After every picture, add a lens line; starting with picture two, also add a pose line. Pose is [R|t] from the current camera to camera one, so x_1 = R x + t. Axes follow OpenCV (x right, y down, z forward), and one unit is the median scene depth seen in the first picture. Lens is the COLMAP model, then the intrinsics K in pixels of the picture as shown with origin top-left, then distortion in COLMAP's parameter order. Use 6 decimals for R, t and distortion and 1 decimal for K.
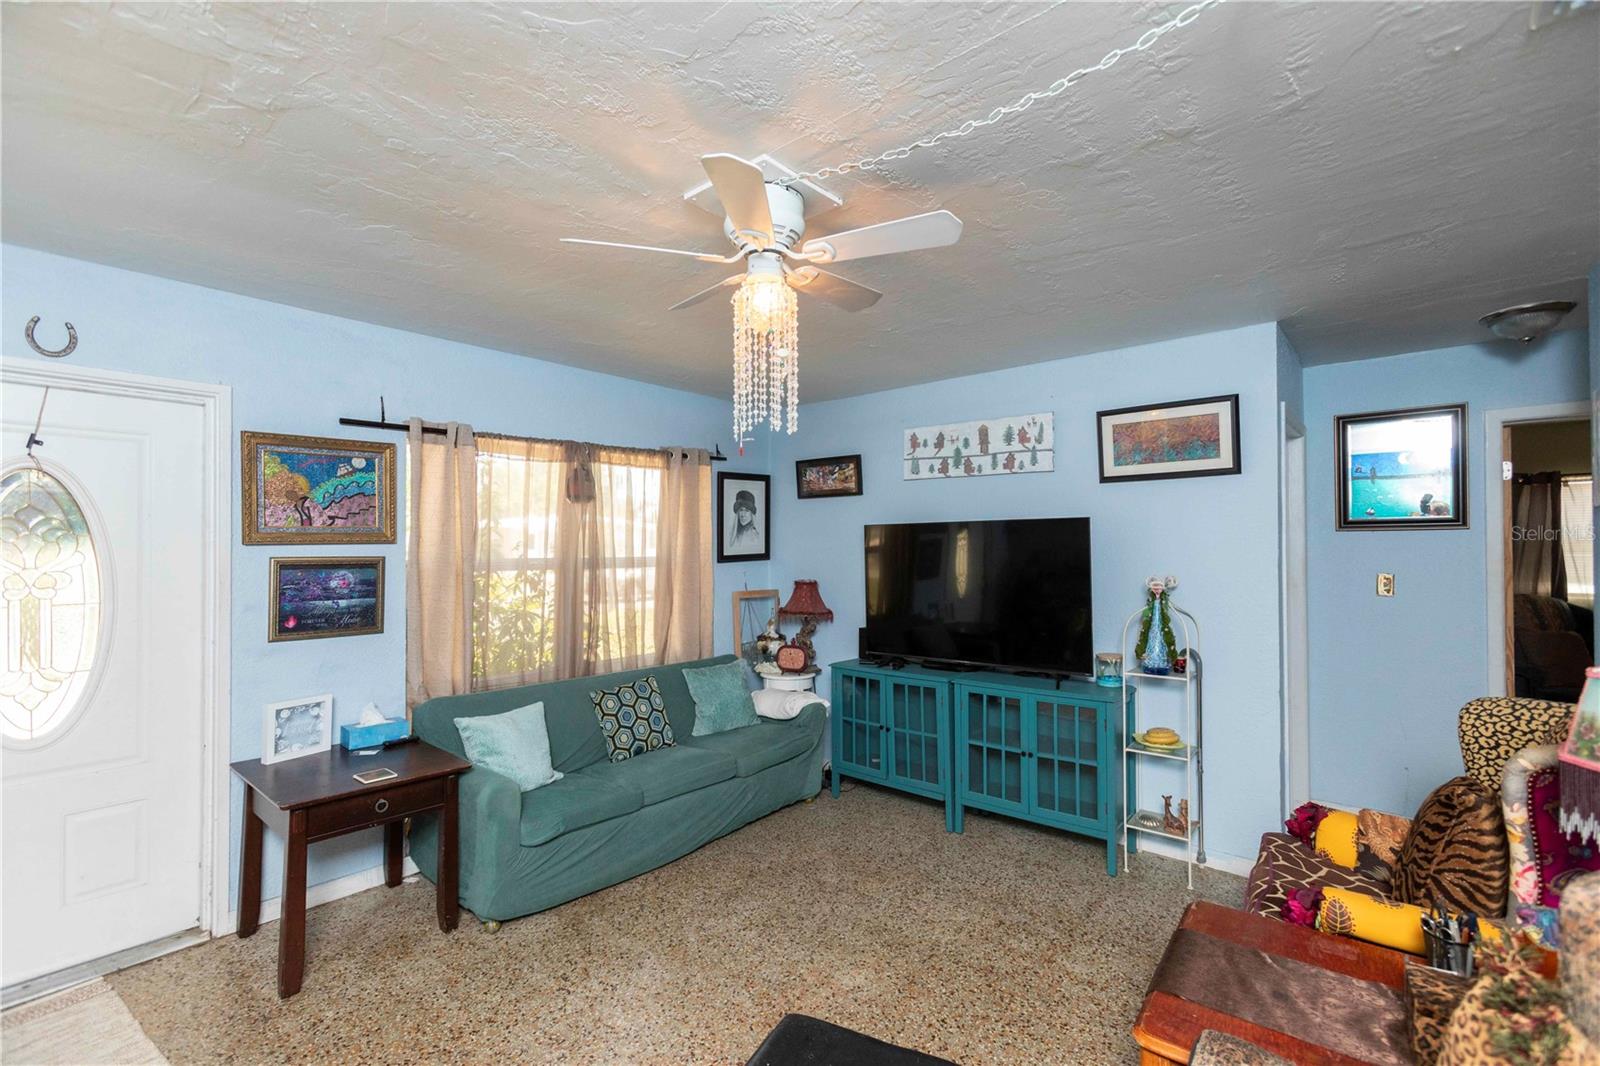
lens RADIAL K [[708.4, 0, 800.6], [0, 708.4, 537.5], [0, 0, 1]] dist [-0.028255, 0.019918]
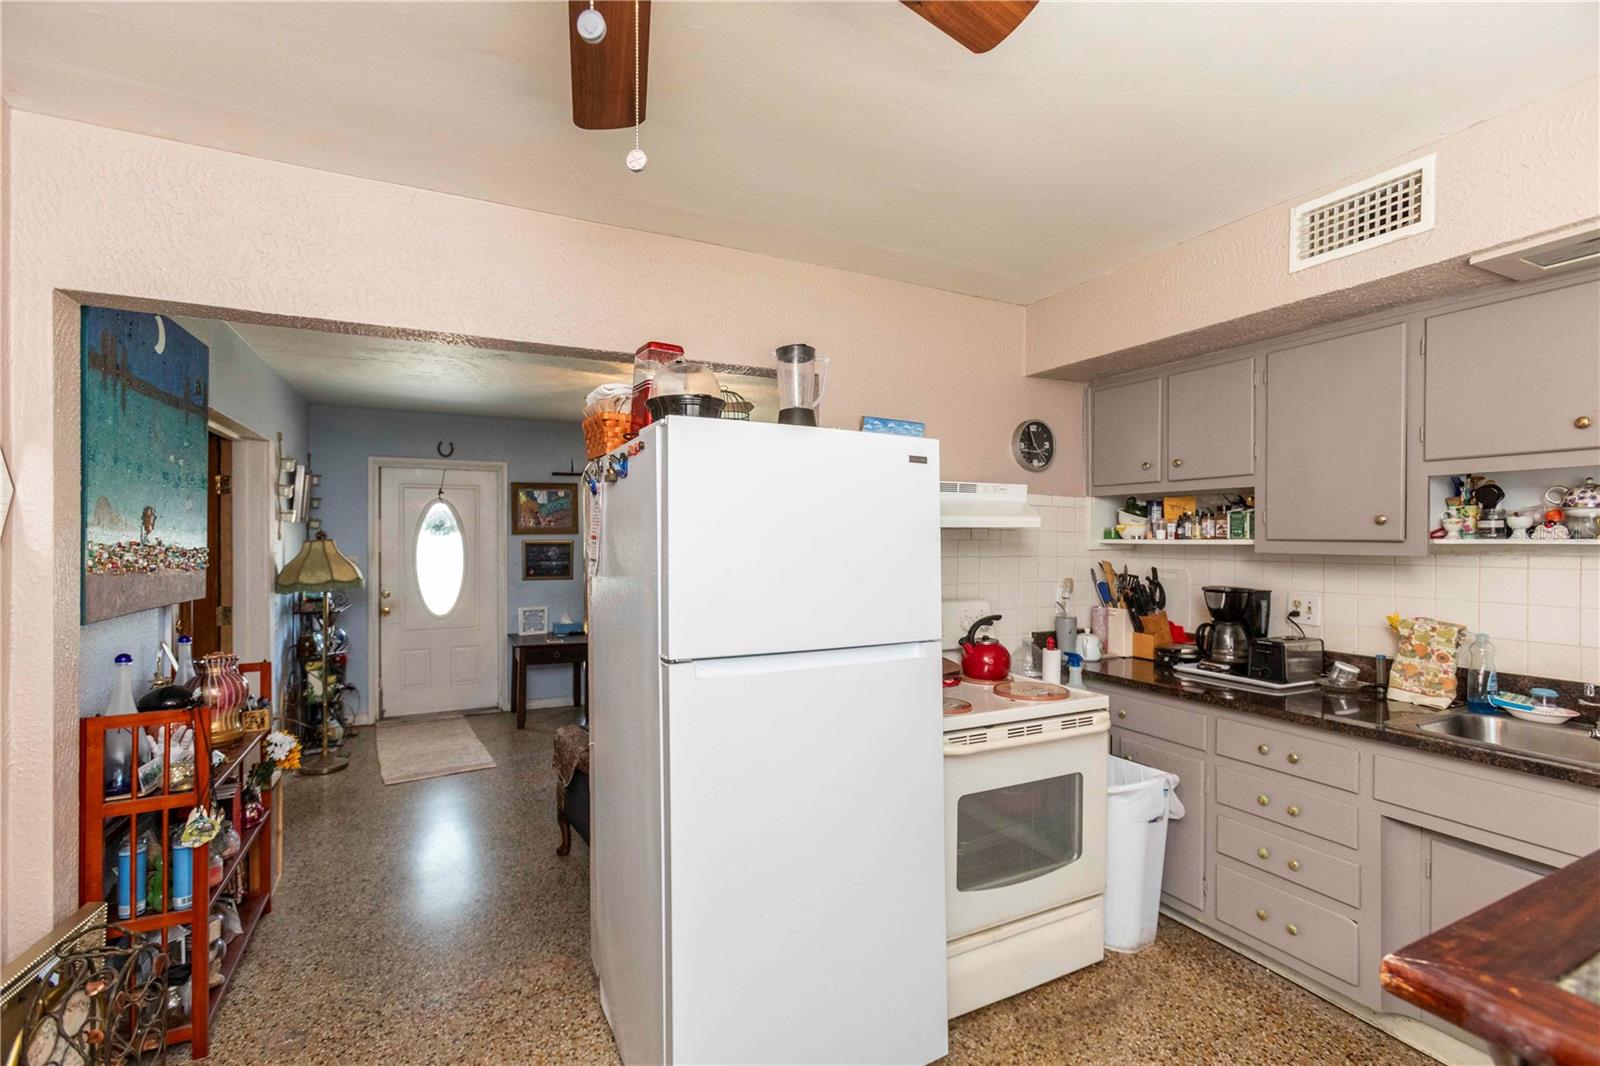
lens RADIAL K [[708.4, 0, 800.6], [0, 708.4, 537.5], [0, 0, 1]] dist [-0.028255, 0.019918]
pose [[0.920472, 0.003202, -0.390795, 0.703470], [0.001853, 0.999919, 0.012556, -0.005422], [0.390804, -0.012281, 0.920392, -0.526729]]
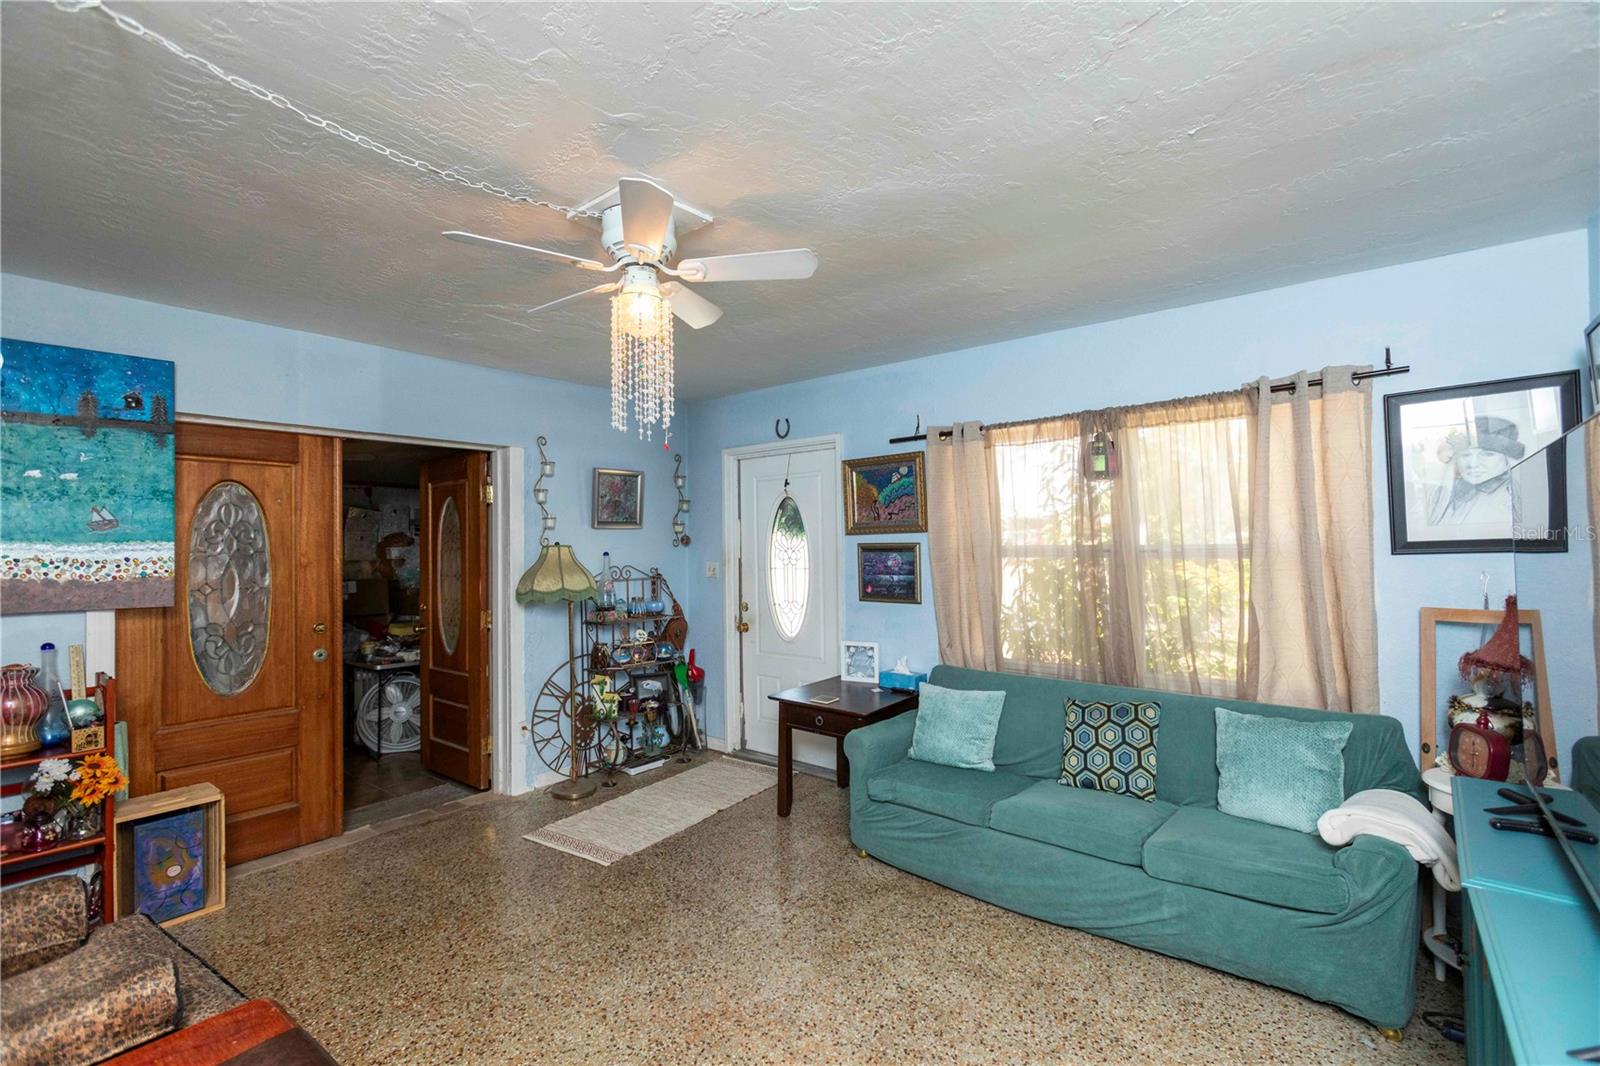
lens RADIAL K [[708.4, 0, 800.6], [0, 708.4, 537.5], [0, 0, 1]] dist [-0.028255, 0.019918]
pose [[0.022755, -0.006743, -0.999718, 0.599171], [0.025166, 0.999664, -0.006170, 0.018211], [0.999424, -0.025019, 0.022917, 0.692506]]
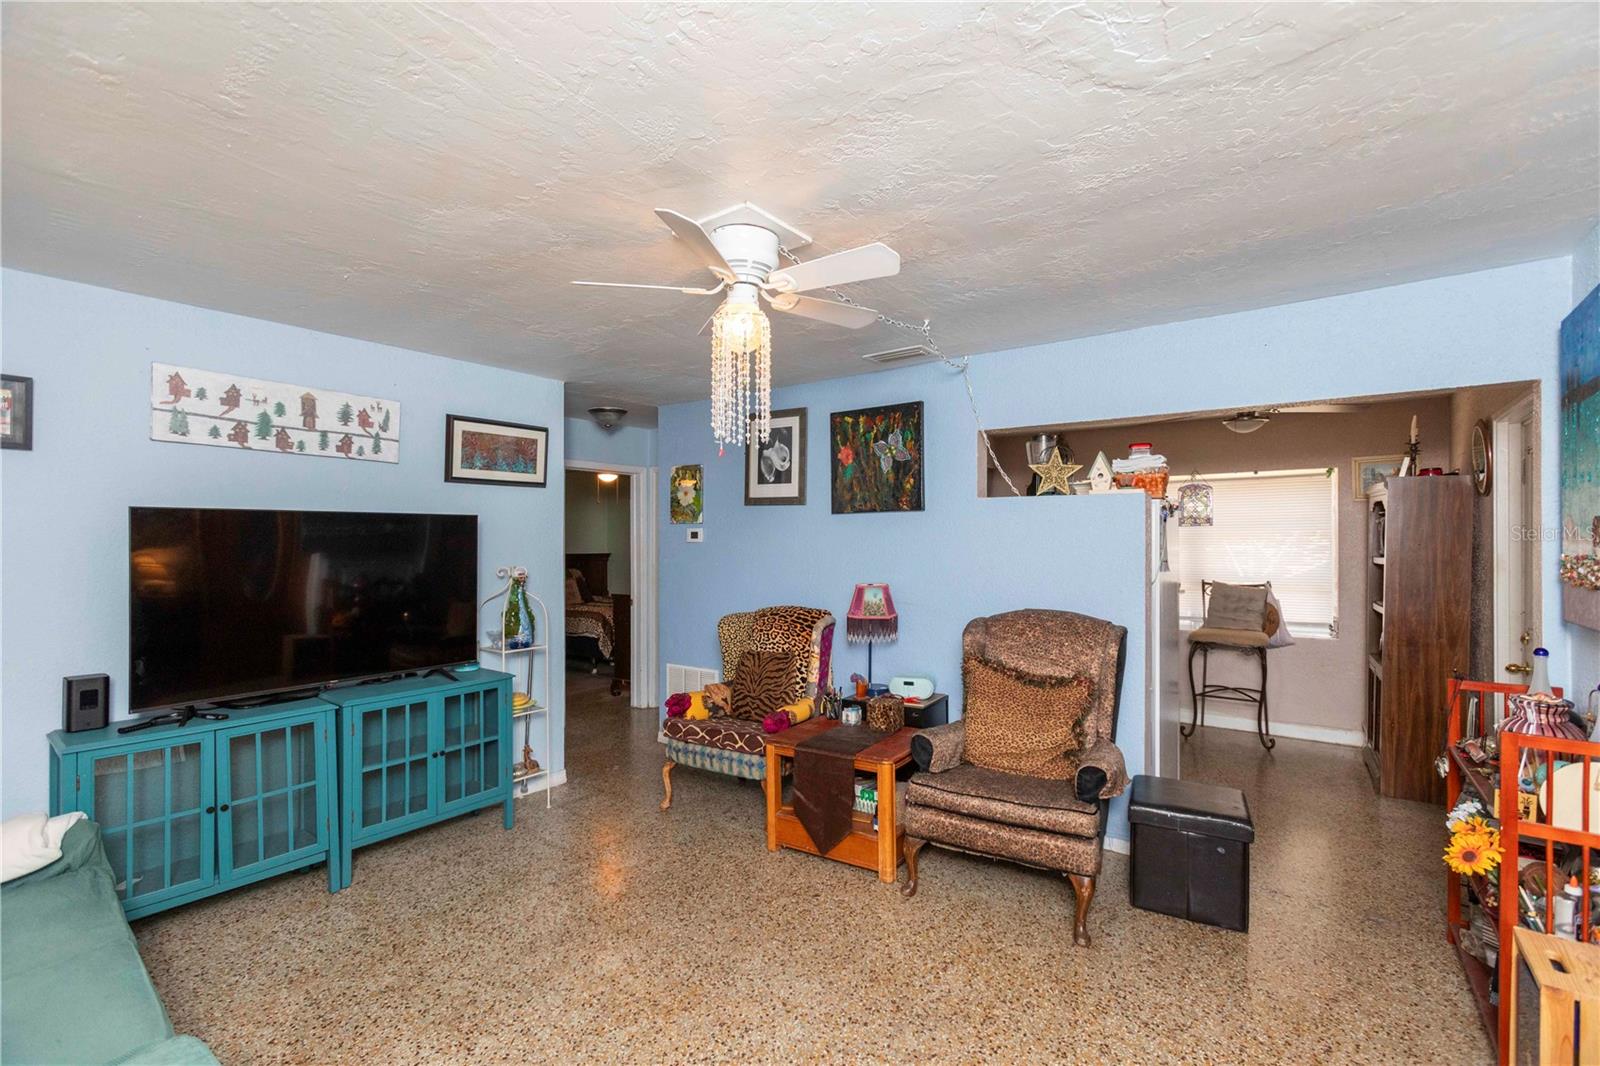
lens RADIAL K [[708.4, 0, 800.6], [0, 708.4, 537.5], [0, 0, 1]] dist [-0.028255, 0.019918]
pose [[-0.072146, 0.009071, 0.997353, -0.678757], [-0.014119, 0.999849, -0.010115, 0.009008], [-0.997294, -0.014811, -0.072007, 0.560874]]
